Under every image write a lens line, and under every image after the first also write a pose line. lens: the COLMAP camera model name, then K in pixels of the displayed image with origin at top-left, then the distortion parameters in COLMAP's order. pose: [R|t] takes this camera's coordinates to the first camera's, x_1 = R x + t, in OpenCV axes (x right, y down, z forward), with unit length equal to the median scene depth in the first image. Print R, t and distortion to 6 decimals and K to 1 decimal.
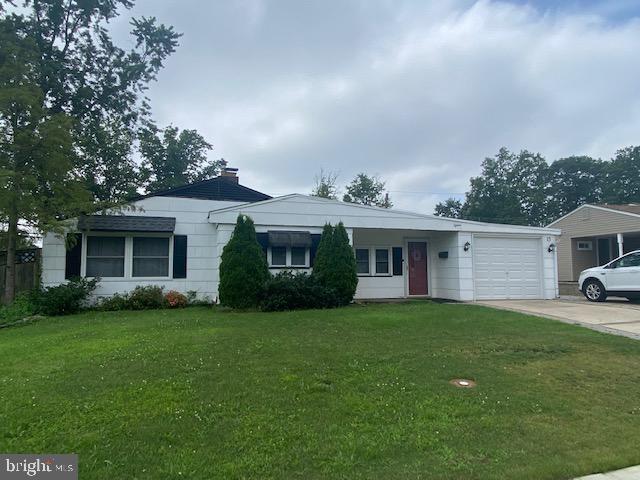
lens RADIAL K [[430.9, 0, 321.1], [0, 430.9, 236.2], [0, 0, 1]] dist [0.048906, -0.007694]
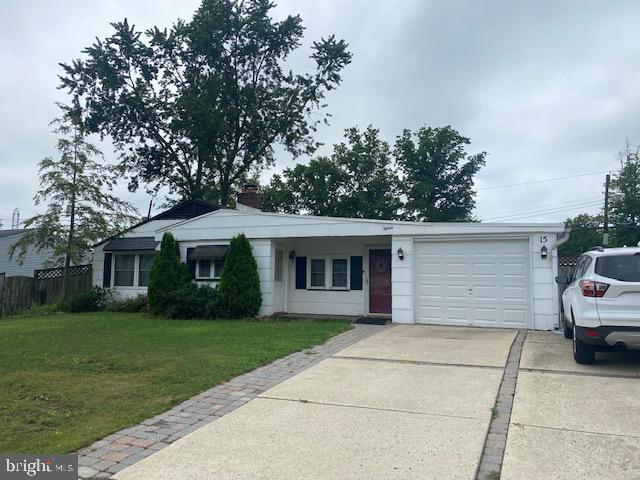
lens RADIAL K [[484.7, 0, 320.2], [0, 484.7, 241.3], [0, 0, 1]] dist [0.031471, 0.003744]
pose [[0.767338, -0.041777, -0.639881, 0.793574], [0.041325, 0.999023, -0.015668, 0.007938], [0.639910, -0.014420, 0.768315, 0.236421]]
